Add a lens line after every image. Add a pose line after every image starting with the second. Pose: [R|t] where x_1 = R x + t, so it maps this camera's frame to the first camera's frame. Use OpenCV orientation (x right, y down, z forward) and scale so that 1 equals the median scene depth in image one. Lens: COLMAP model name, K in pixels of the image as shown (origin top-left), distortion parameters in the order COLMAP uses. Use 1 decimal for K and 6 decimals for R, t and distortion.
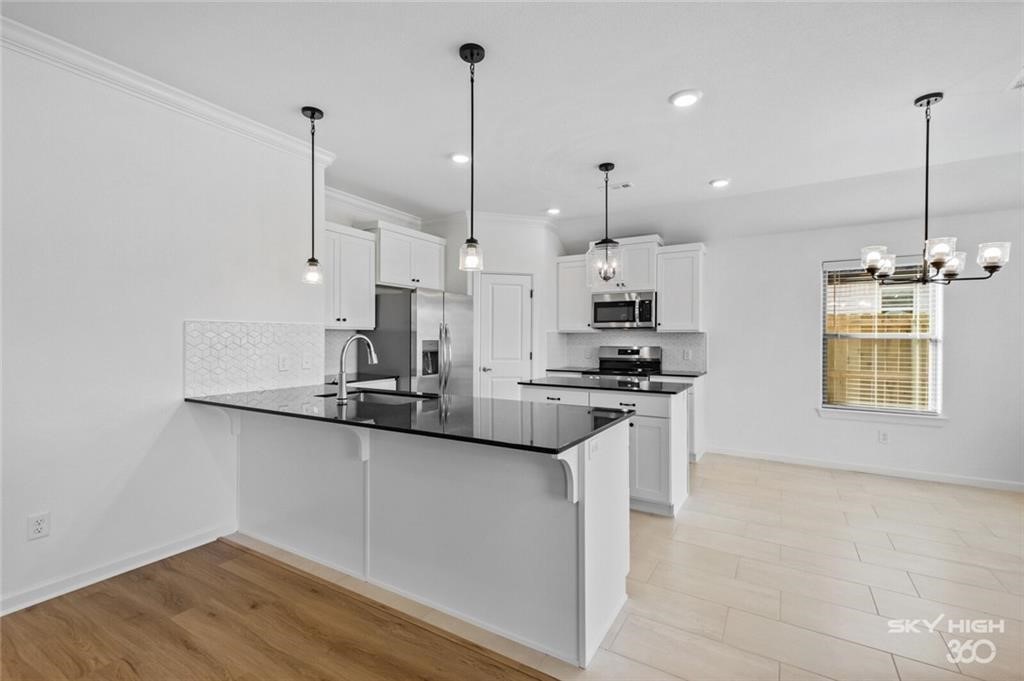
lens RADIAL K [[447.5, 0, 511.6], [0, 447.5, 333.8], [0, 0, 1]] dist [0.018309, -0.001298]
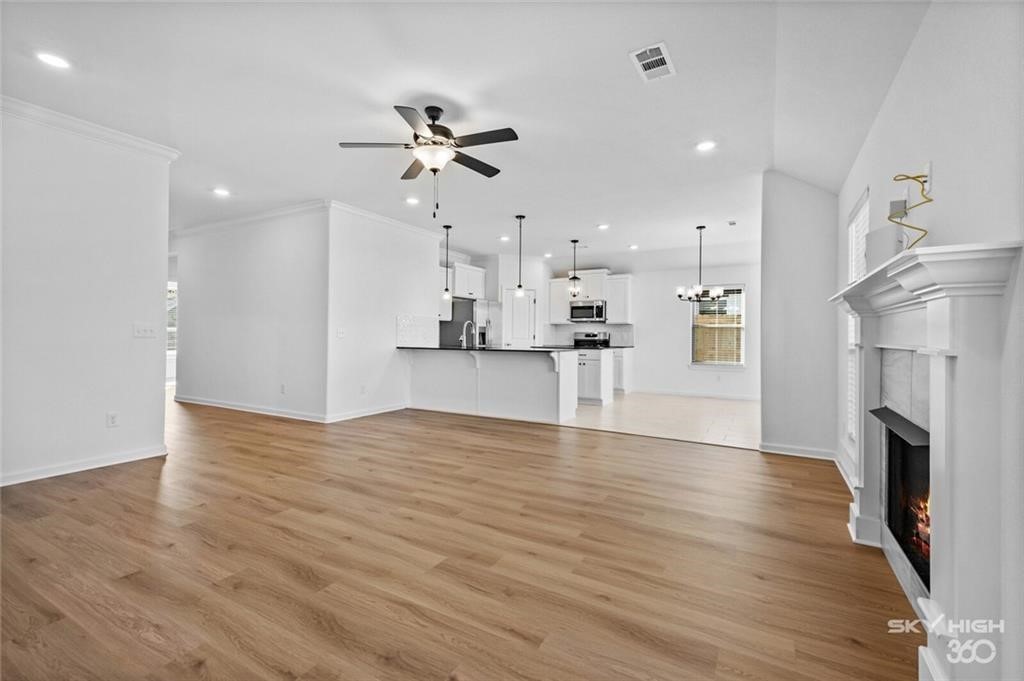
lens RADIAL K [[447.5, 0, 509.2], [0, 447.5, 330.4], [0, 0, 1]] dist [0.018309, -0.001298]
pose [[0.999803, 0.007266, 0.018457, -0.090636], [-0.007178, 0.999963, -0.004819, 0.034104], [-0.018491, 0.004686, 0.999818, -0.767479]]
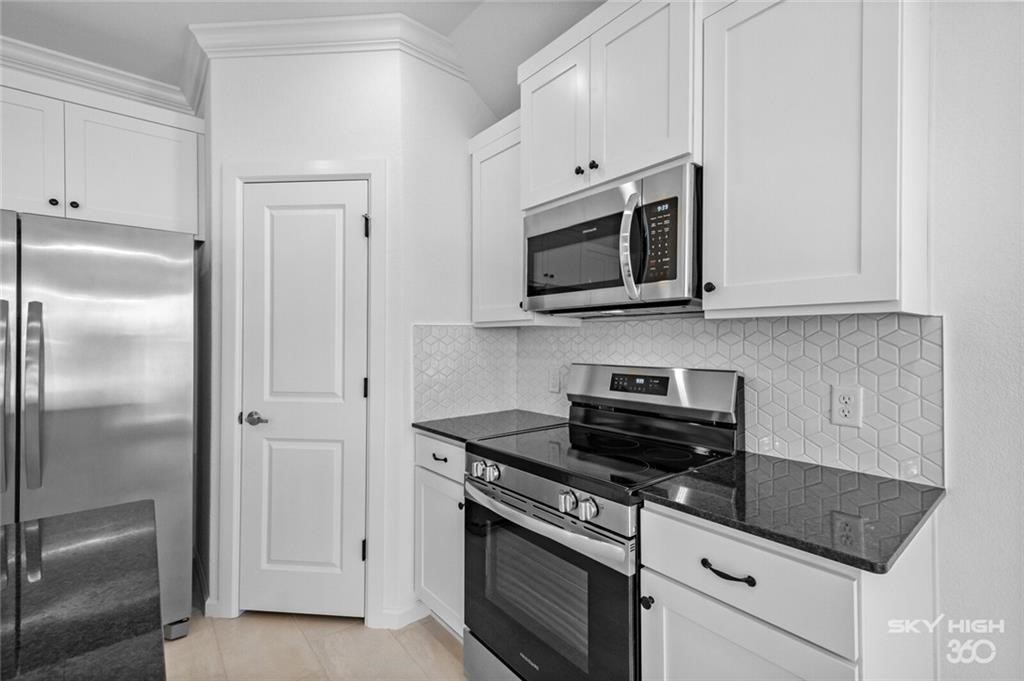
lens RADIAL K [[447.5, 0, 509.9], [0, 447.5, 338.4], [0, 0, 1]] dist [0.018309, -0.001298]
pose [[0.942303, -0.002852, -0.334750, 0.308719], [0.001872, 0.999993, -0.003249, 0.009125], [0.334757, 0.002435, 0.942301, 0.719636]]
